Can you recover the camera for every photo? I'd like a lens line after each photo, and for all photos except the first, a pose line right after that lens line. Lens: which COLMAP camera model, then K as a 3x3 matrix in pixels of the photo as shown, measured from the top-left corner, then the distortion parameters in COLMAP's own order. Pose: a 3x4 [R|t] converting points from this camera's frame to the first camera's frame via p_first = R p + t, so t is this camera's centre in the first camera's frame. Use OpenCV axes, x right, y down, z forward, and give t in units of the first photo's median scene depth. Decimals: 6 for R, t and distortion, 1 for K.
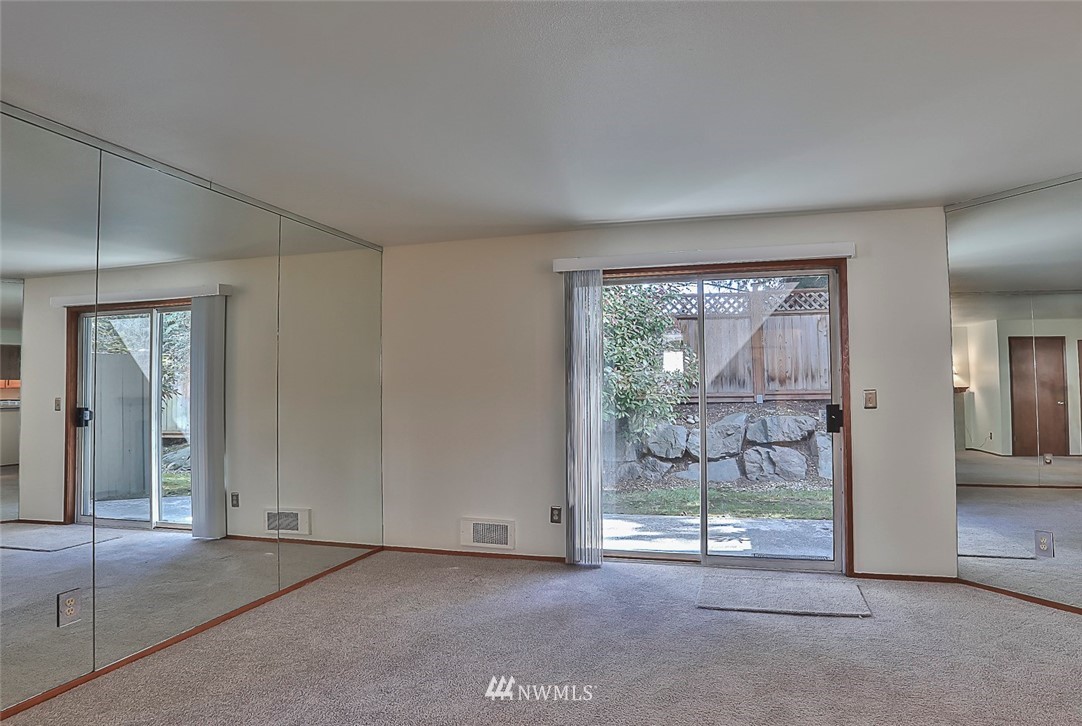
lens RADIAL K [[600.8, 0, 598.3], [0, 600.8, 363.3], [0, 0, 1]] dist [-0.000835, -0.000028]
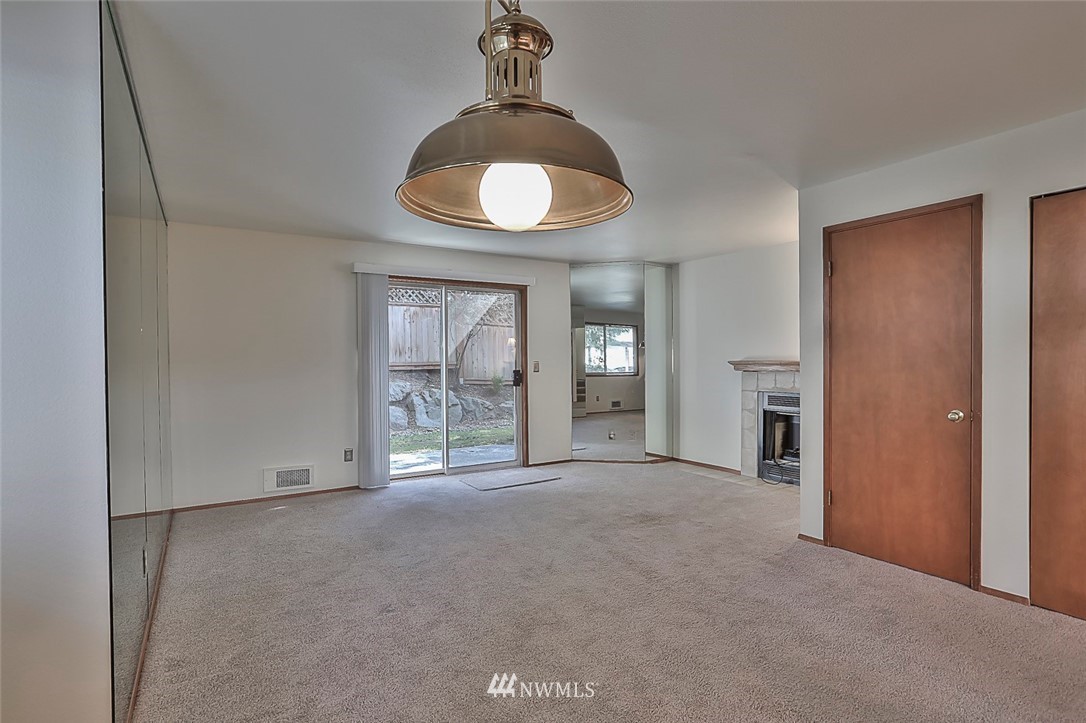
lens RADIAL K [[535.9, 0, 540.9], [0, 535.9, 368.3], [0, 0, 1]] dist [-0.068108, 0.031172]
pose [[0.699963, -0.004511, 0.714165, -0.402865], [-0.032241, 0.998761, 0.037909, 0.002292], [-0.713451, -0.049560, 0.698950, -0.071473]]
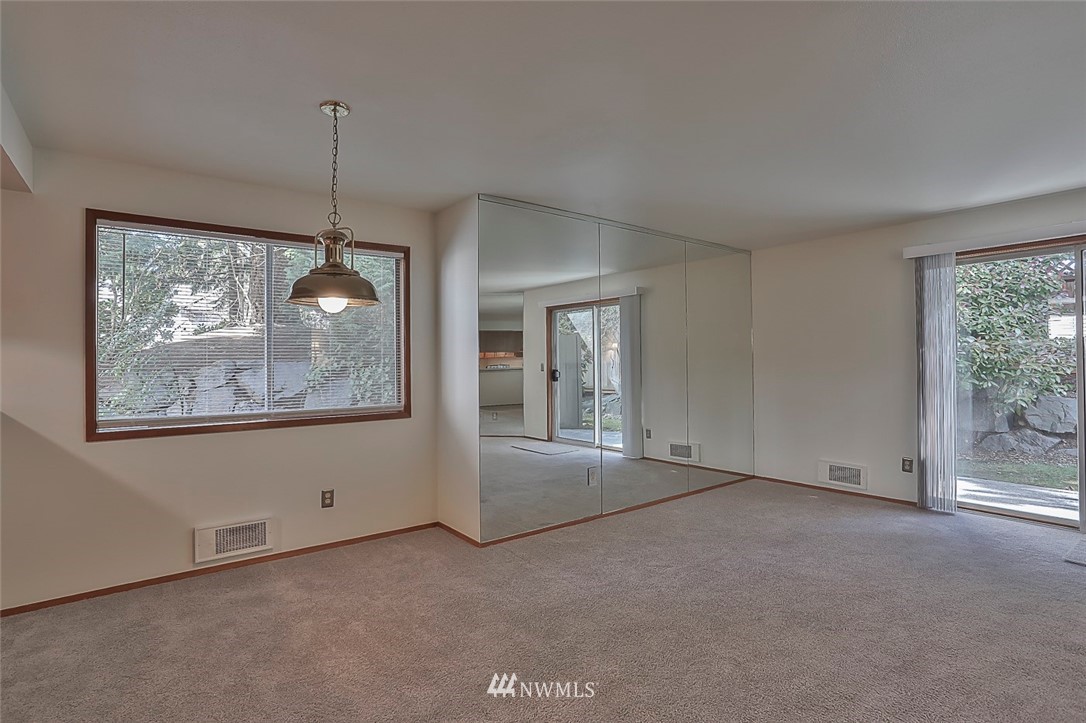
lens RADIAL K [[533.7, 0, 540.5], [0, 533.7, 356.0], [0, 0, 1]] dist [-0.054358, 0.027326]
pose [[0.772401, -0.001862, -0.635133, 0.016203], [0.026354, 0.999228, 0.029120, -0.006408], [0.634589, -0.039231, 0.771854, -0.155703]]
